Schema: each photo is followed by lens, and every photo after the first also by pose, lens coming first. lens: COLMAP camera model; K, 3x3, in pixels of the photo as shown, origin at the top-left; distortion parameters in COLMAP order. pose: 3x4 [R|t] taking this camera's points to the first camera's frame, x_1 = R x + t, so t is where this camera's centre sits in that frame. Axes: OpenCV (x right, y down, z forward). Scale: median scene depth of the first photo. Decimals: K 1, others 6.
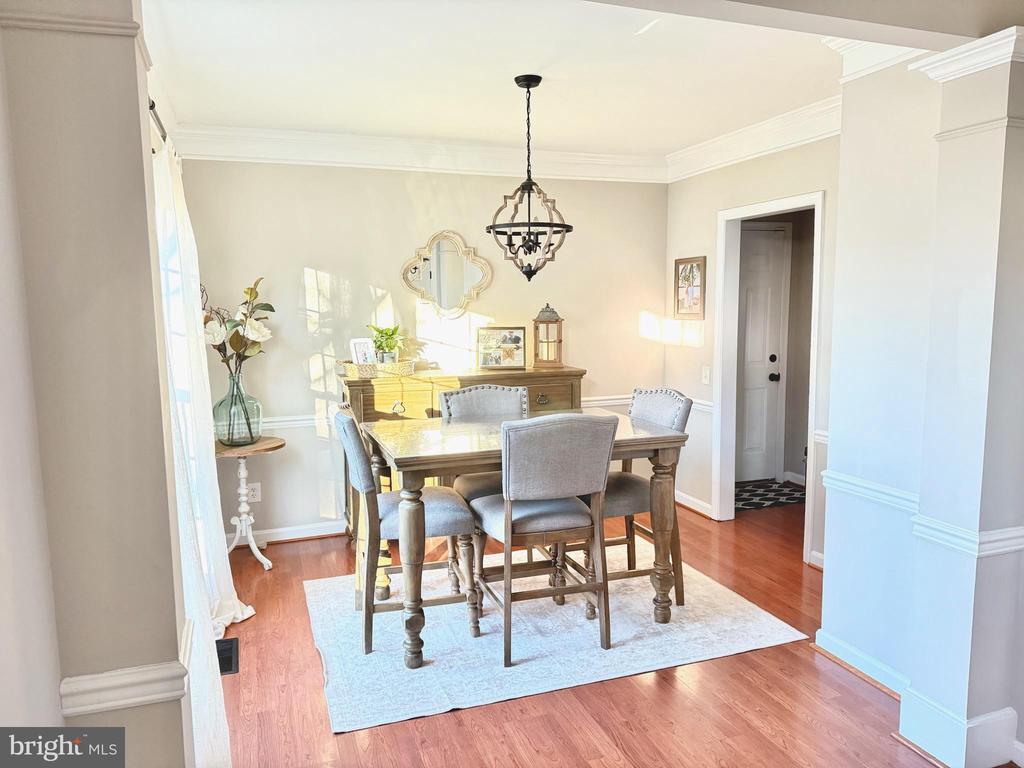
lens RADIAL K [[727.8, 0, 485.5], [0, 727.8, 392.3], [0, 0, 1]] dist [0.079947, -0.110711]
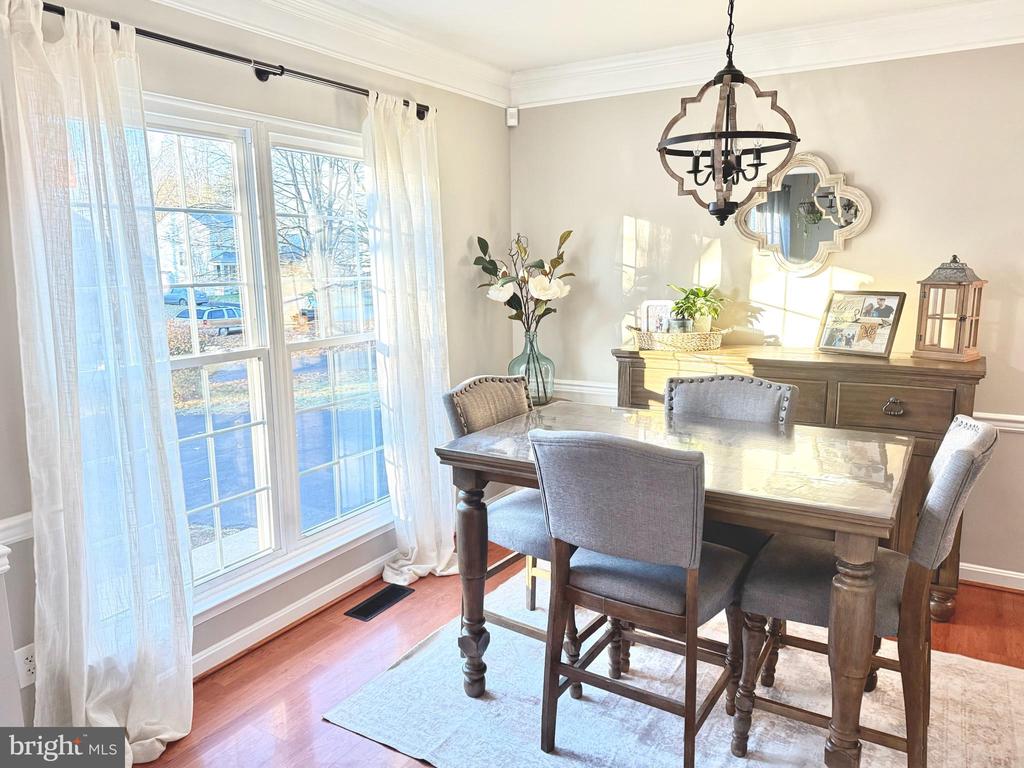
lens RADIAL K [[727.8, 0, 508.1], [0, 727.8, 385.2], [0, 0, 1]] dist [0.079947, -0.110711]
pose [[0.630083, 0.135419, -0.764629, 0.358033], [-0.087429, 0.990787, 0.103428, -0.047820], [0.771590, 0.001682, 0.636118, 0.334758]]
